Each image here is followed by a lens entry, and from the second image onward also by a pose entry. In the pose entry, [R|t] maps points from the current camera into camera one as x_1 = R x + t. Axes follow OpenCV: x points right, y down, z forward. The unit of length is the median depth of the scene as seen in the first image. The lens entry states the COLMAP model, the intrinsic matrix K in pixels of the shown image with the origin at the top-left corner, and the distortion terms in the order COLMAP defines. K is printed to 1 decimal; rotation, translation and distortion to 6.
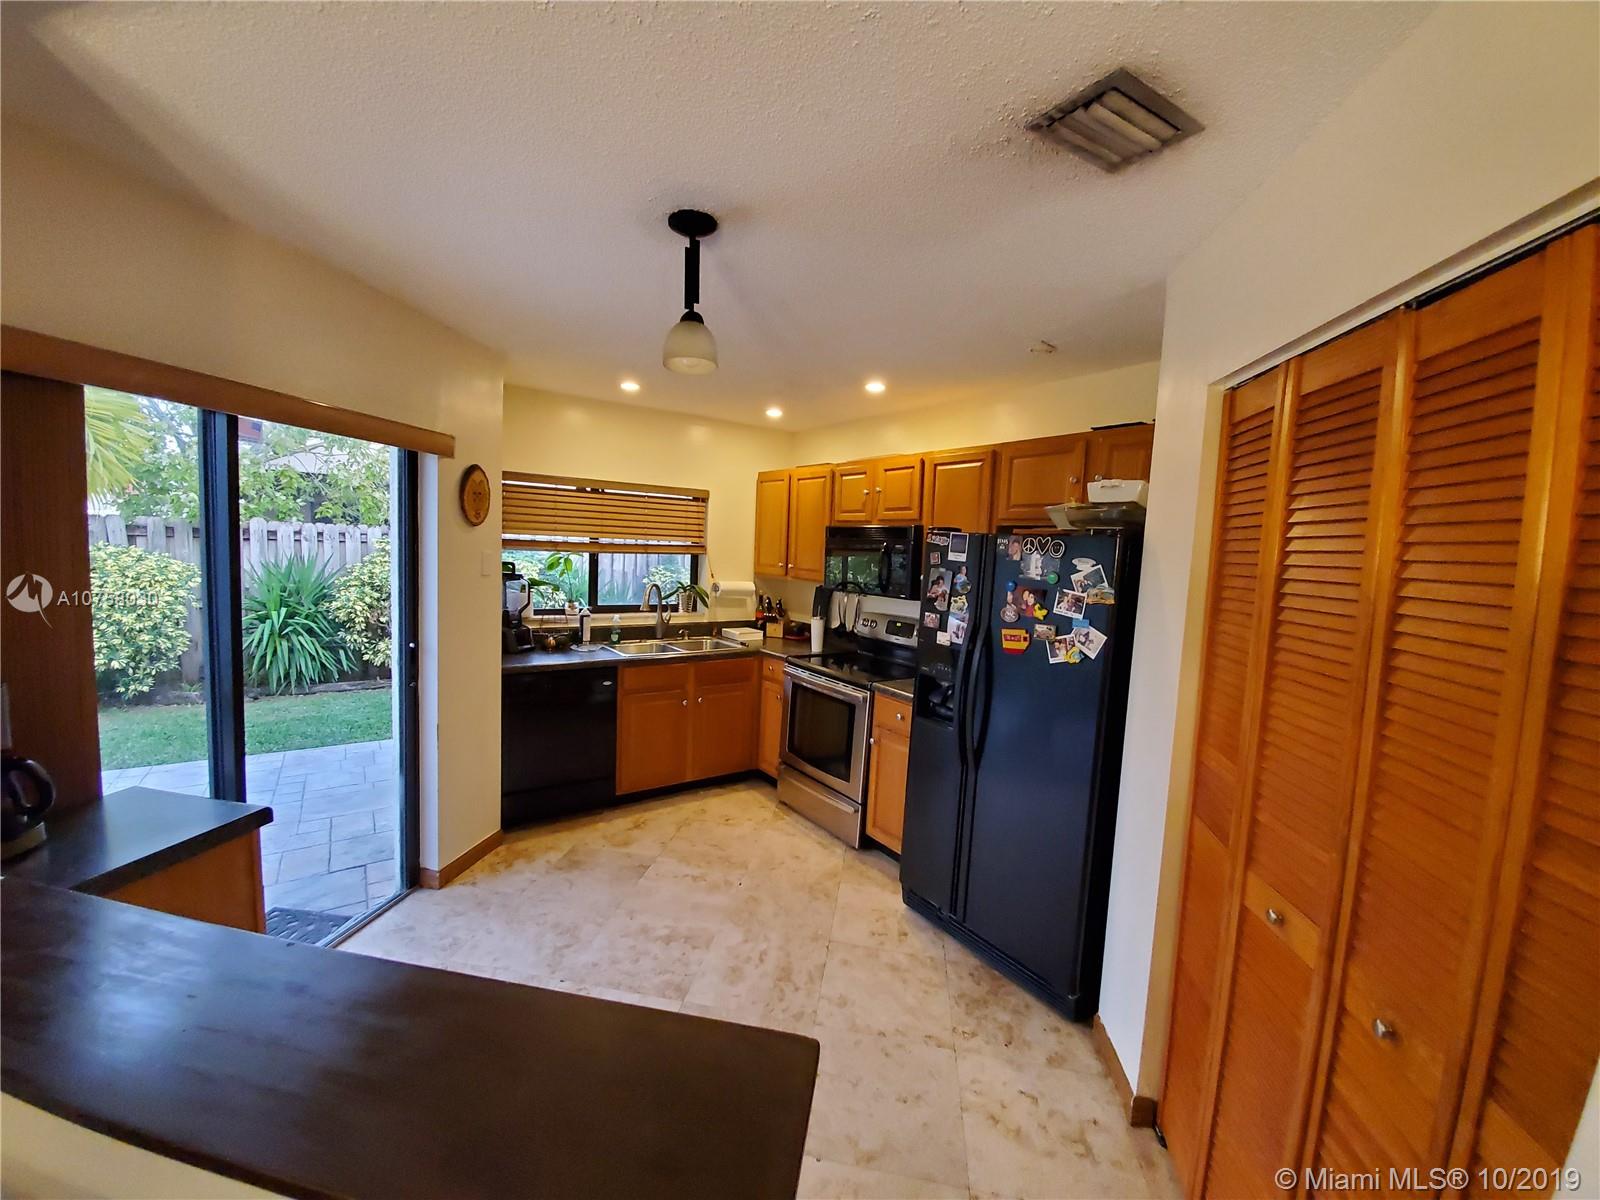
lens RADIAL K [[648.2, 0, 800.0], [0, 648.2, 600.0], [0, 0, 1]] dist [-0.031171, 0.000002]
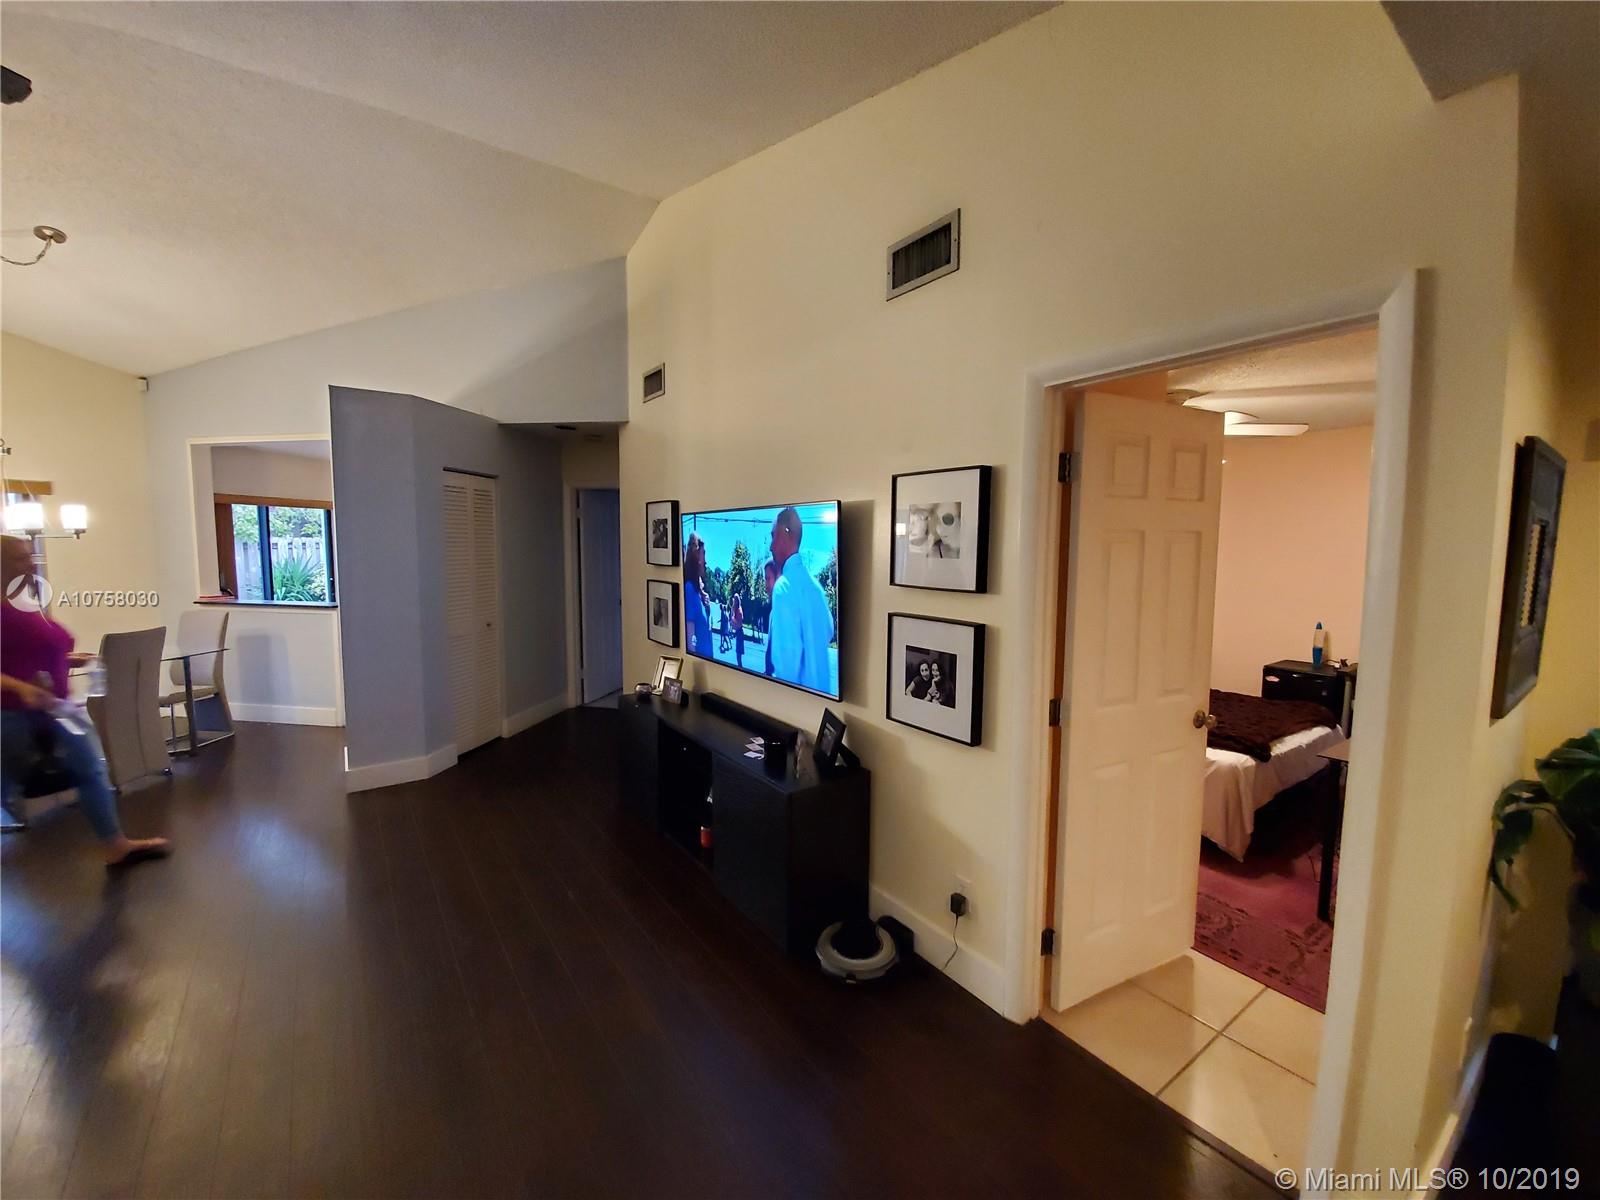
lens RADIAL K [[648.2, 0, 800.0], [0, 648.2, 600.0], [0, 0, 1]] dist [-0.031171, 0.000002]
pose [[0.999322, -0.036816, -0.000039, 0.647289], [0.036816, 0.999316, 0.003355, 0.102701], [-0.000085, -0.003355, 0.999994, -0.798977]]
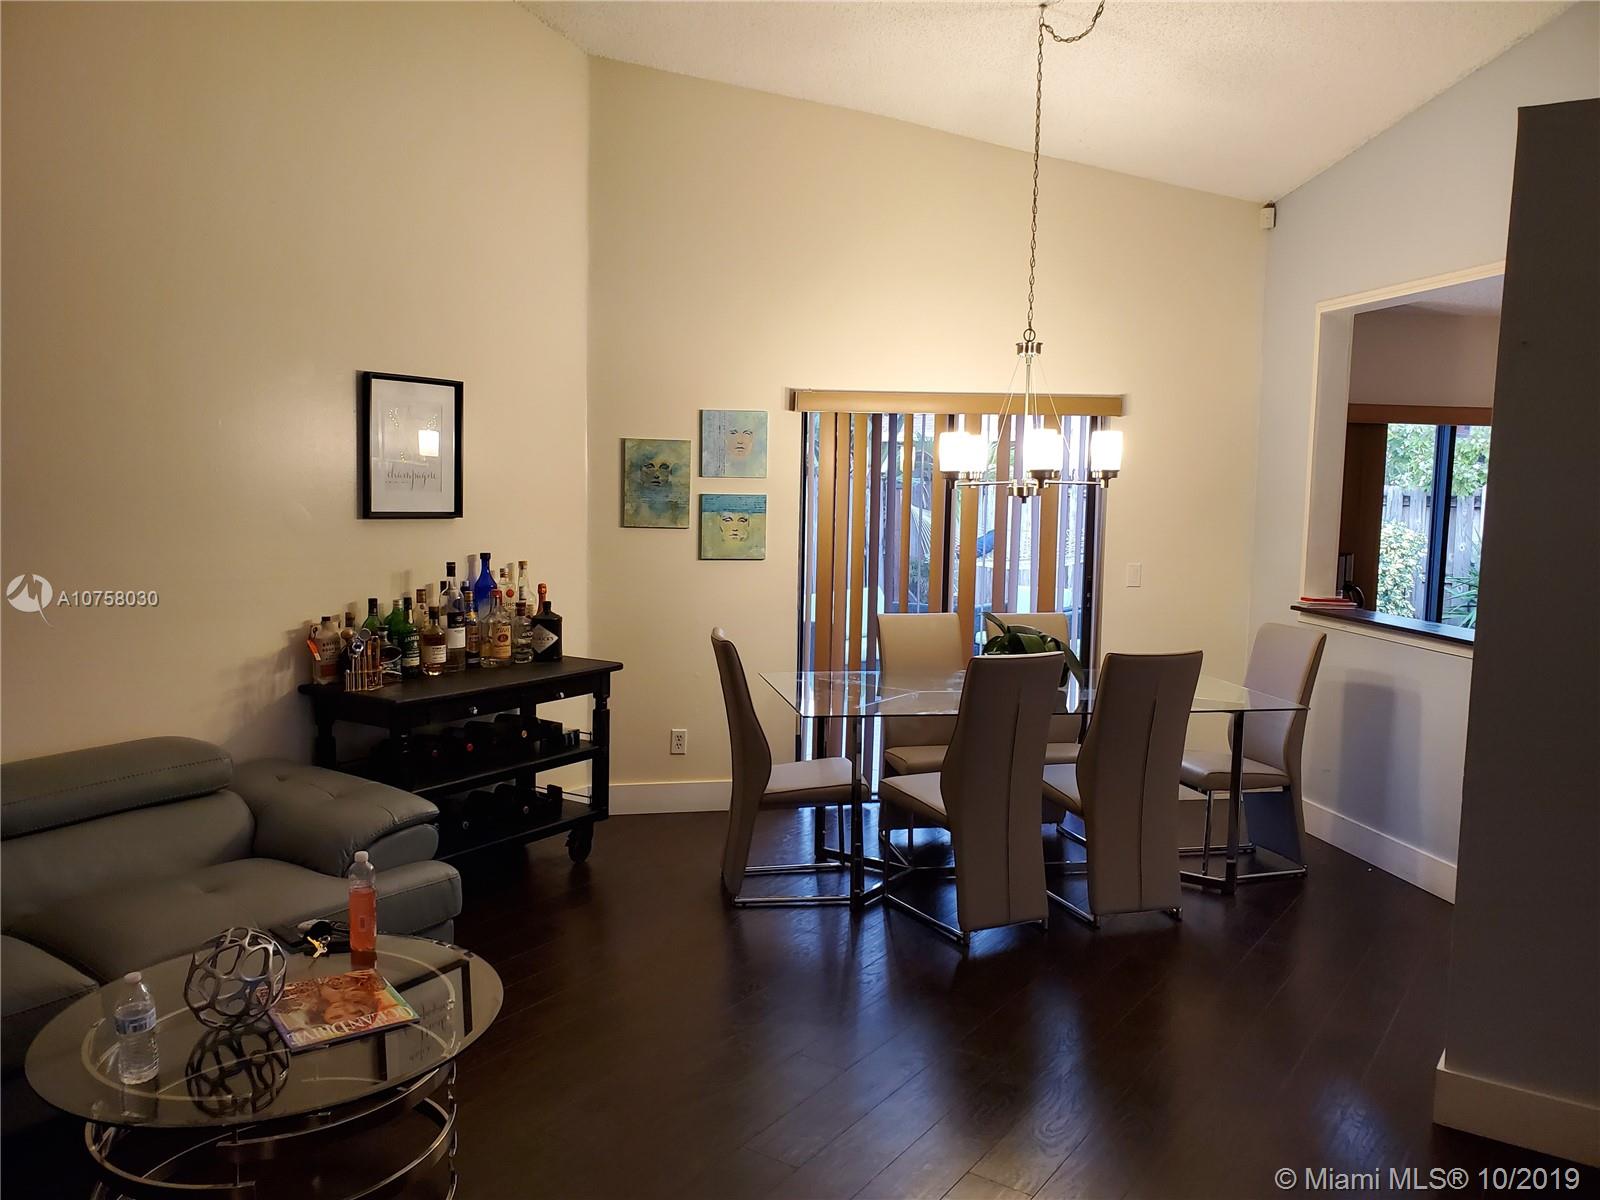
lens RADIAL K [[1283.7, 0, 800.0], [0, 1283.7, 600.0], [0, 0, 1]] dist [0.046723, 0.002113]
pose [[0.349682, 0.051619, -0.935445, 0.583902], [-0.084059, 0.996183, 0.023548, 0.079673], [0.933090, 0.070398, 0.352686, -0.604230]]
